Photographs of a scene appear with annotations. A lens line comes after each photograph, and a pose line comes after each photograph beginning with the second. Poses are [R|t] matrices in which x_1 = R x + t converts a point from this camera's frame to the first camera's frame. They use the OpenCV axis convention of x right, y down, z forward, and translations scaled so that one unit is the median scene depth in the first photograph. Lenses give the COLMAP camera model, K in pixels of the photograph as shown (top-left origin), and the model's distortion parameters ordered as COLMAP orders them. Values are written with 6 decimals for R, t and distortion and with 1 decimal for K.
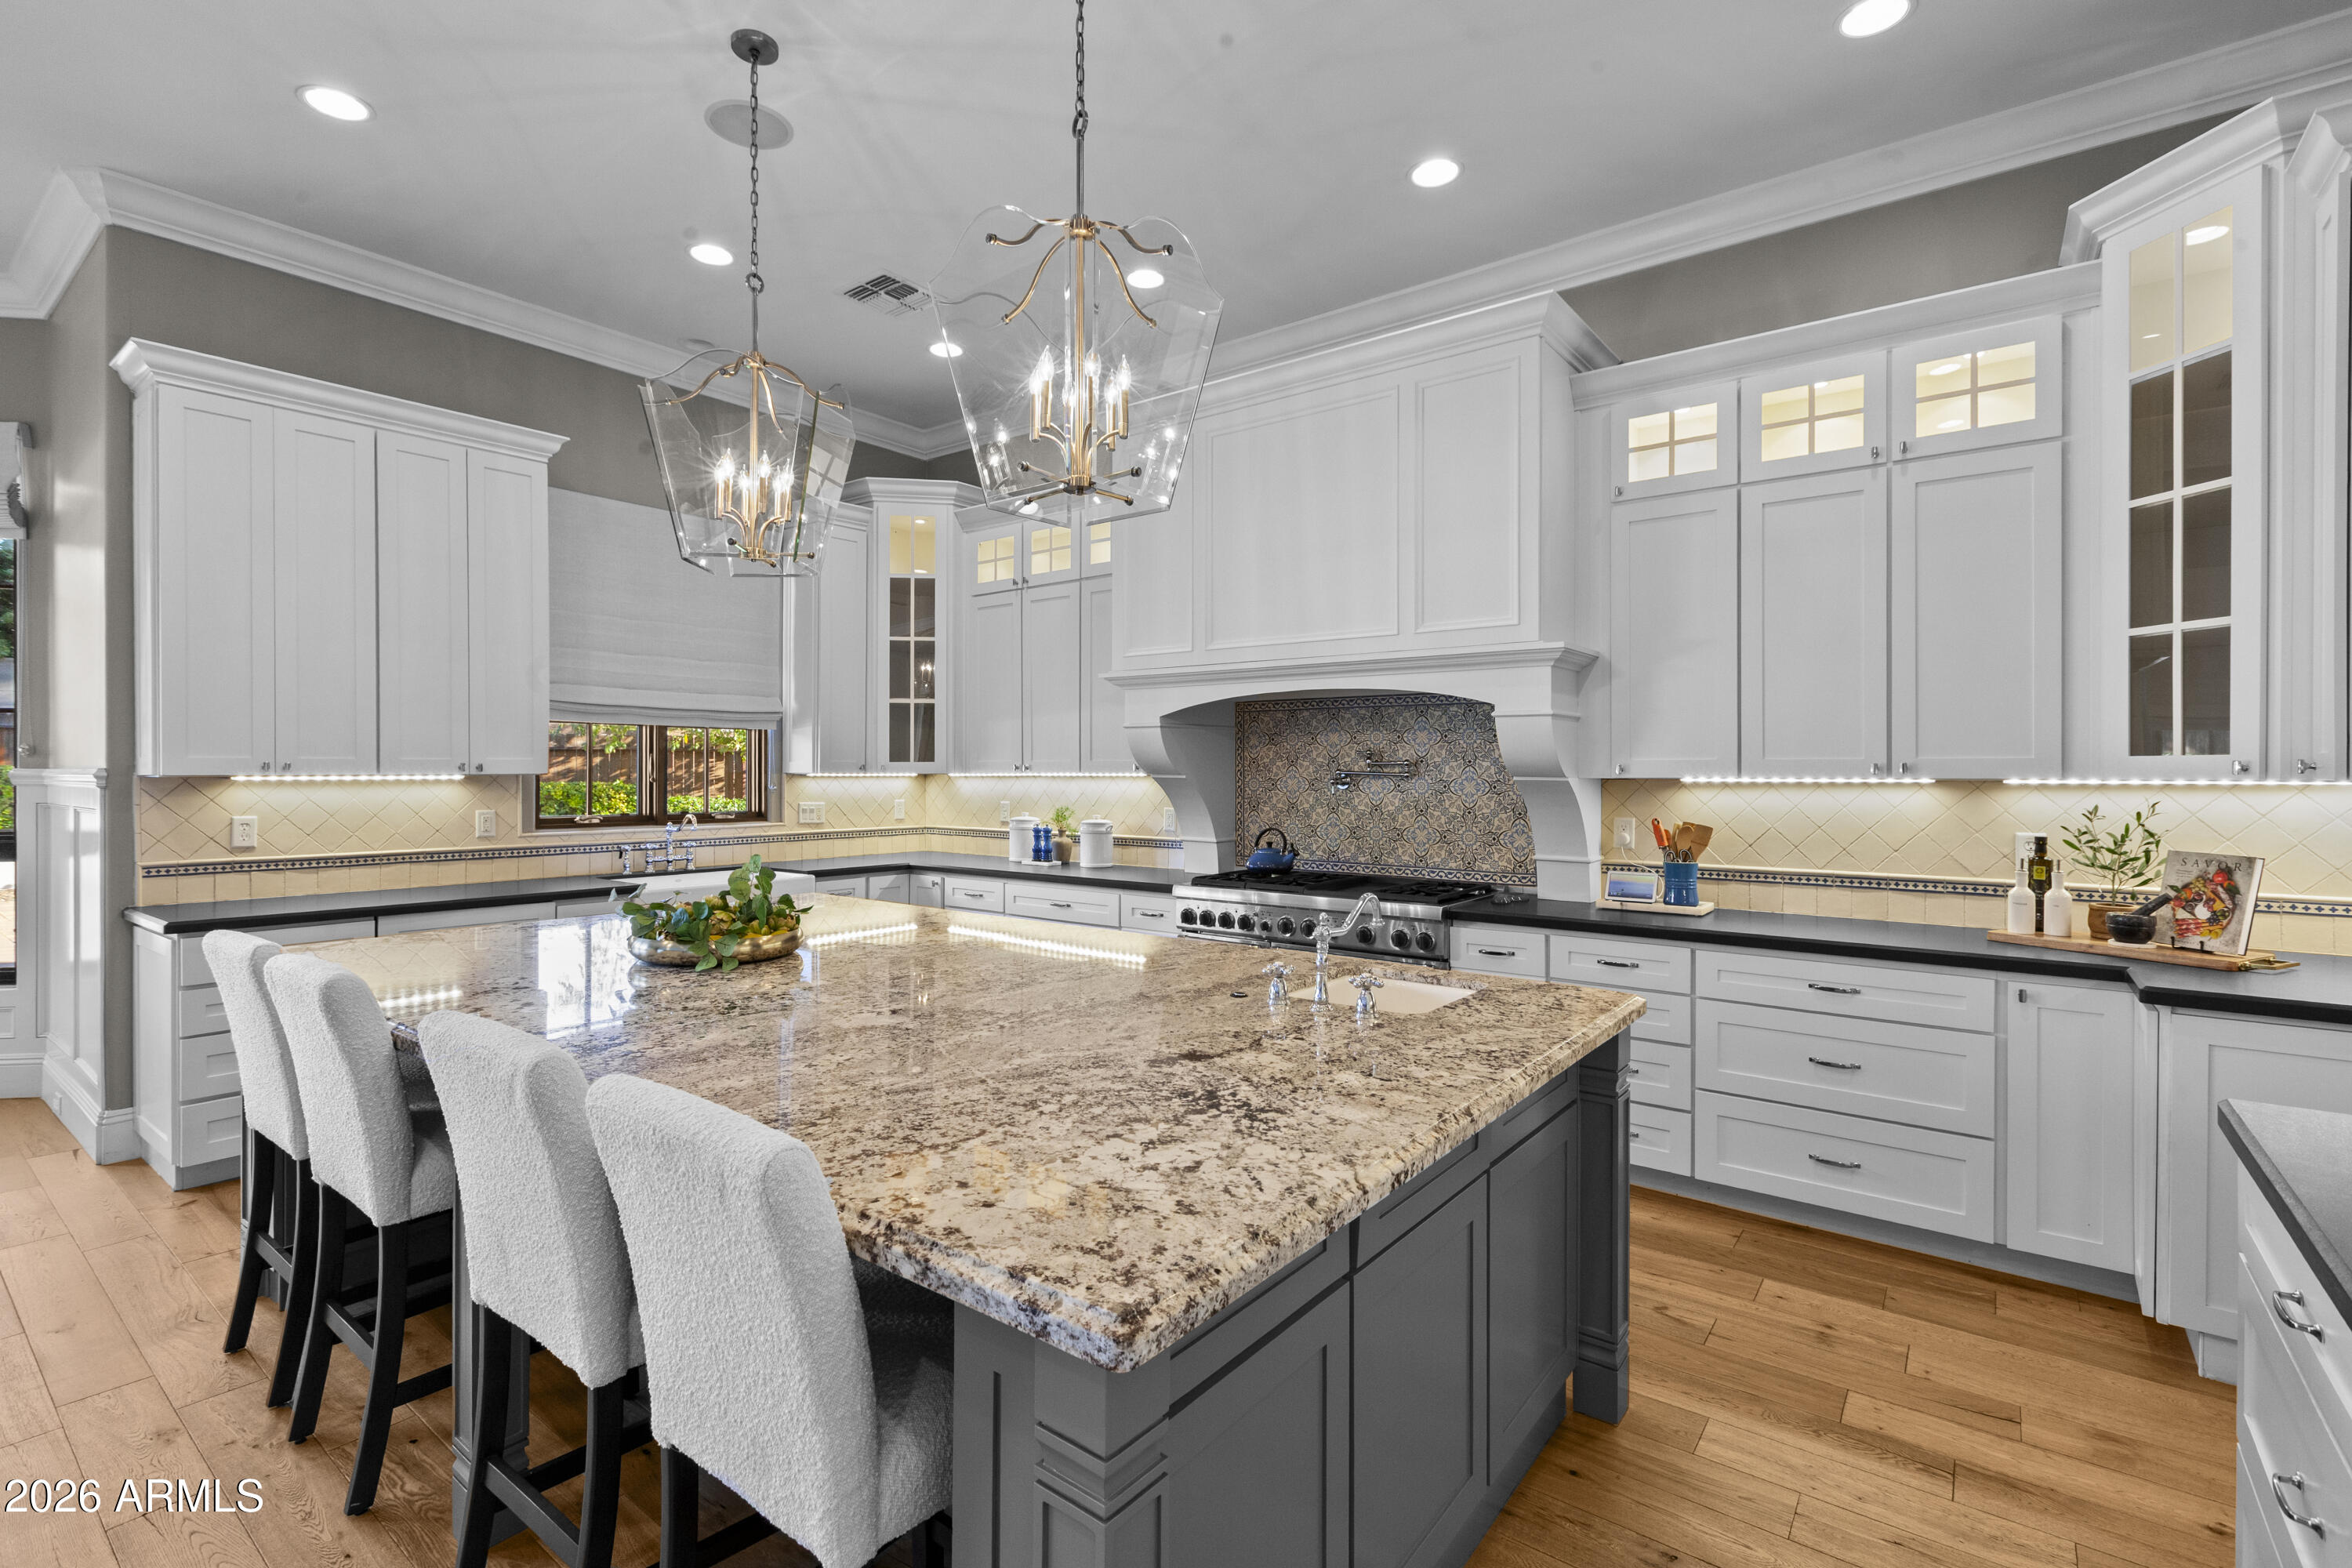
lens RADIAL K [[1065.8, 0, 1171.7], [0, 1065.8, 773.7], [0, 0, 1]] dist [0.003684, -0.000273]
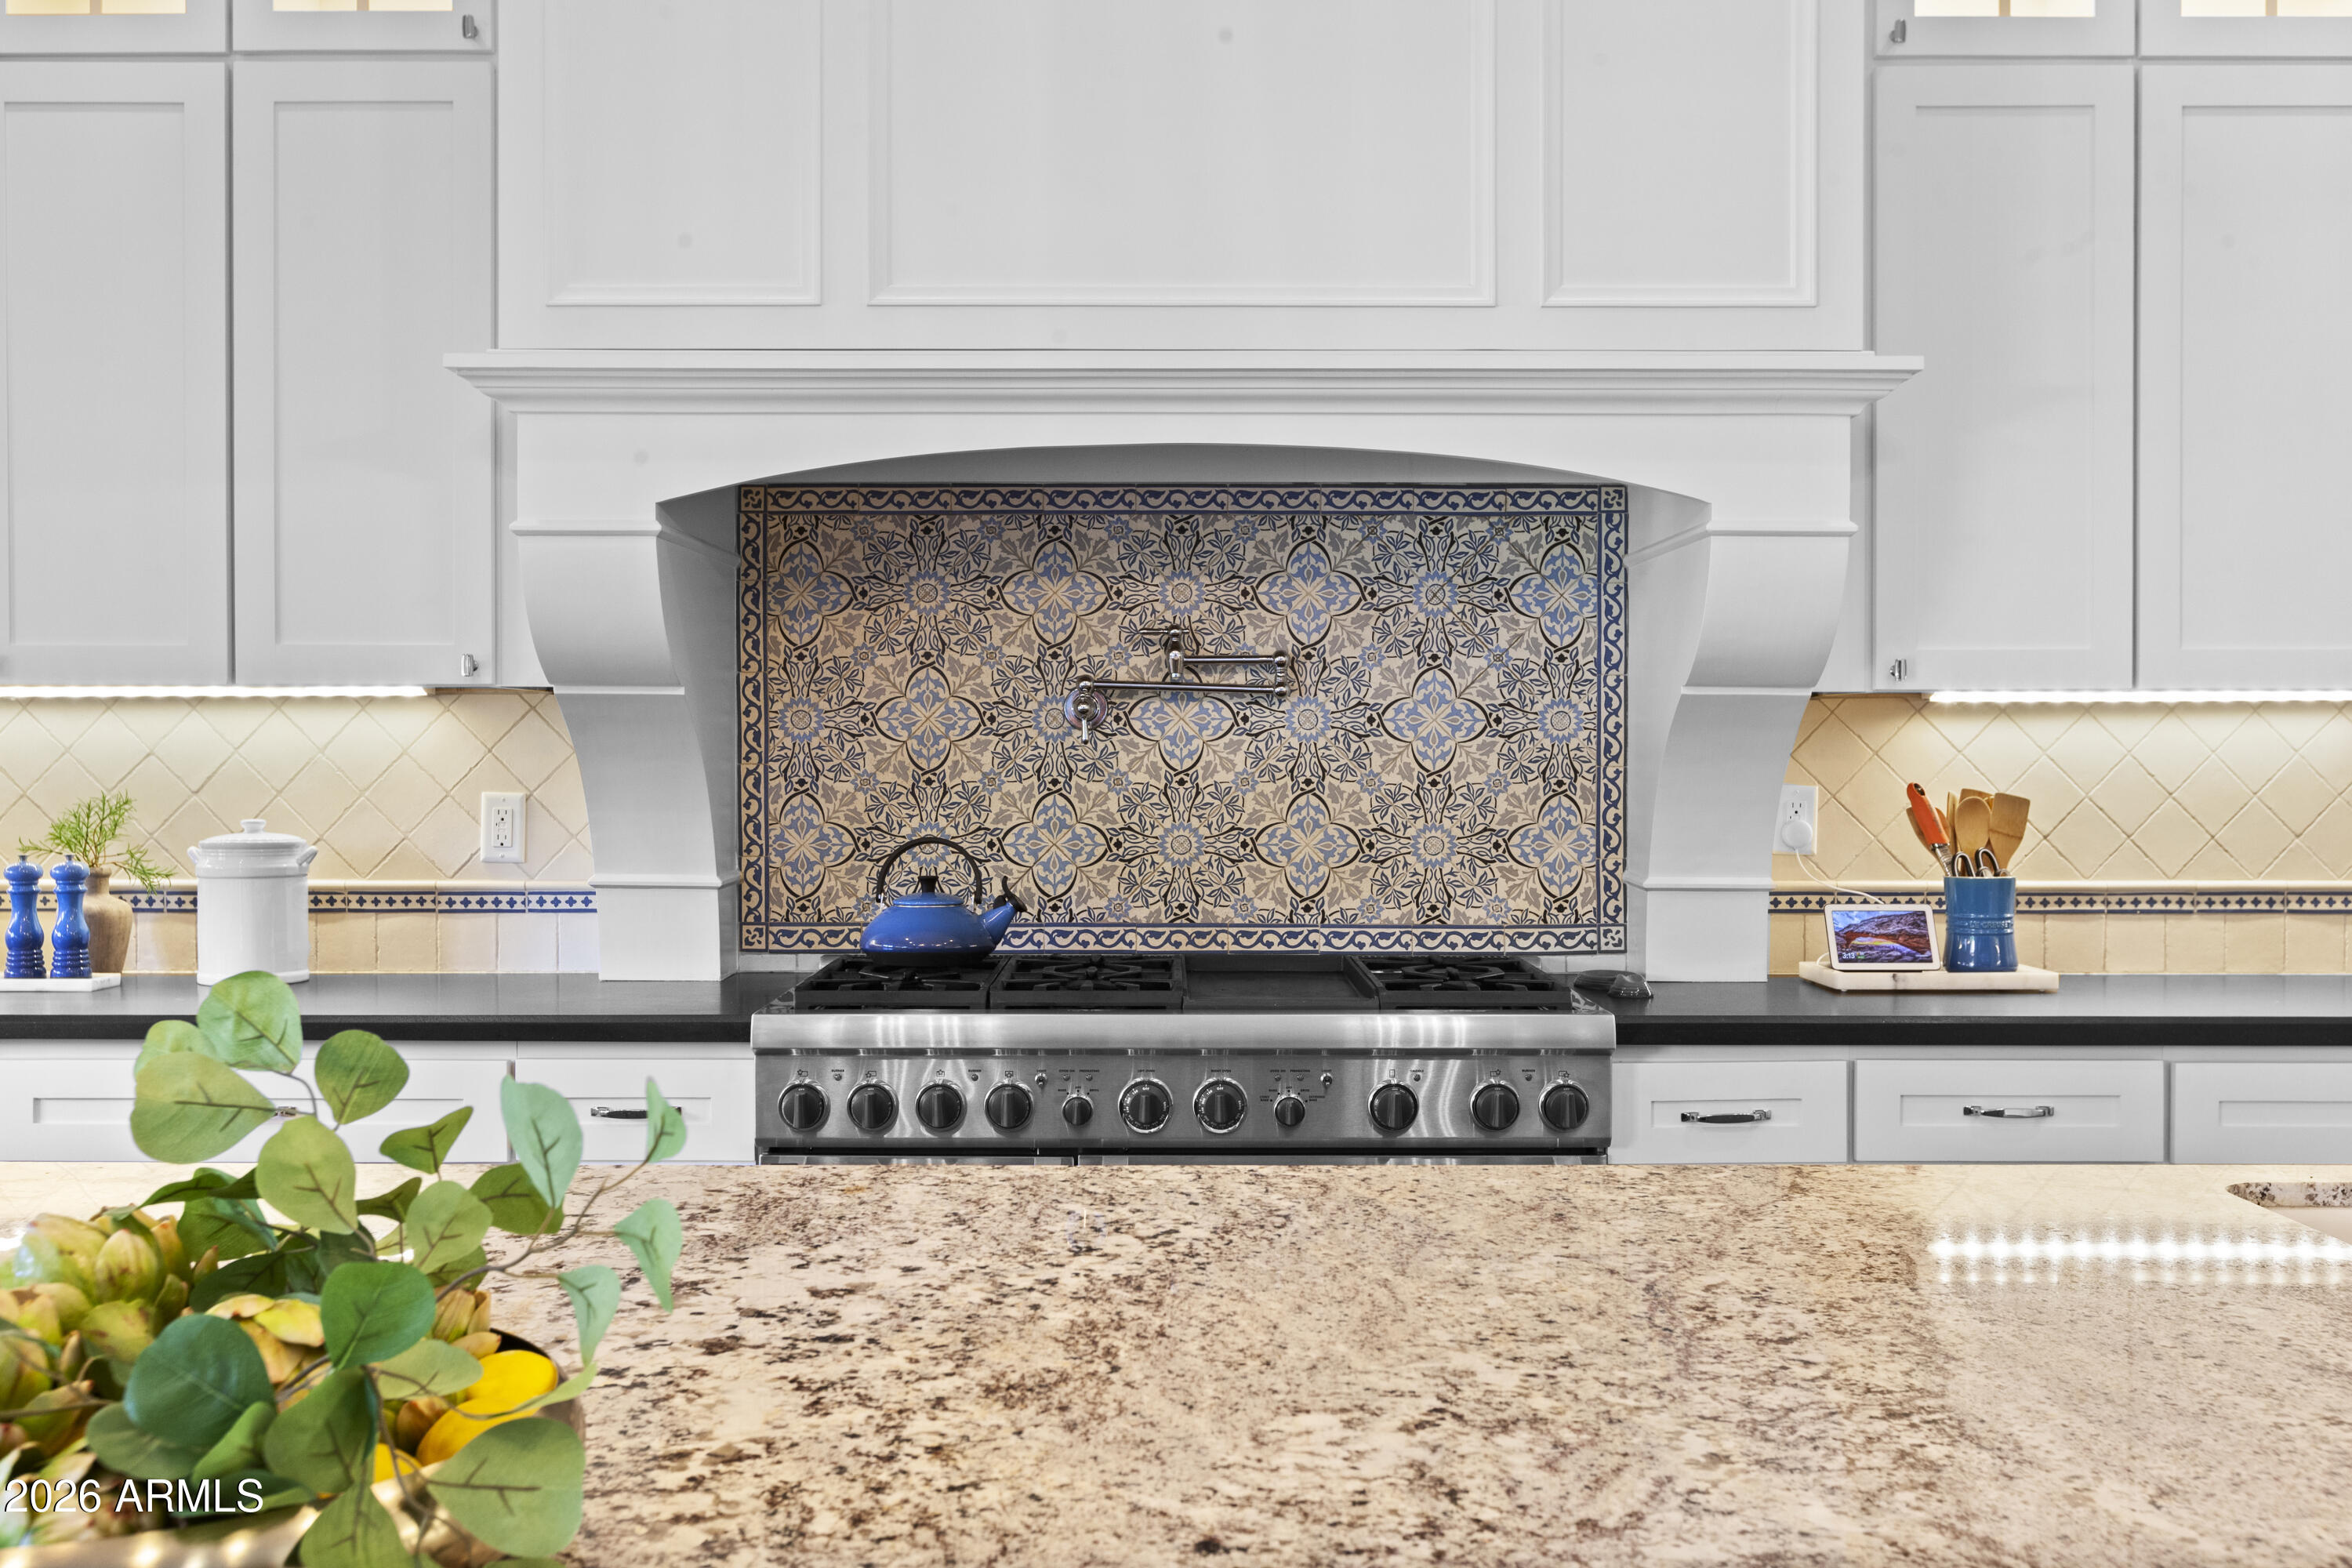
lens RADIAL K [[2257.7, 0, 1176.0], [0, 2257.7, 784.0], [0, 0, 1]] dist [-0.001646, -0.013134]
pose [[0.790132, -0.010562, 0.612846, -0.354520], [0.003049, 0.999907, 0.013302, 0.027448], [-0.612929, -0.008641, 0.790090, 0.417182]]
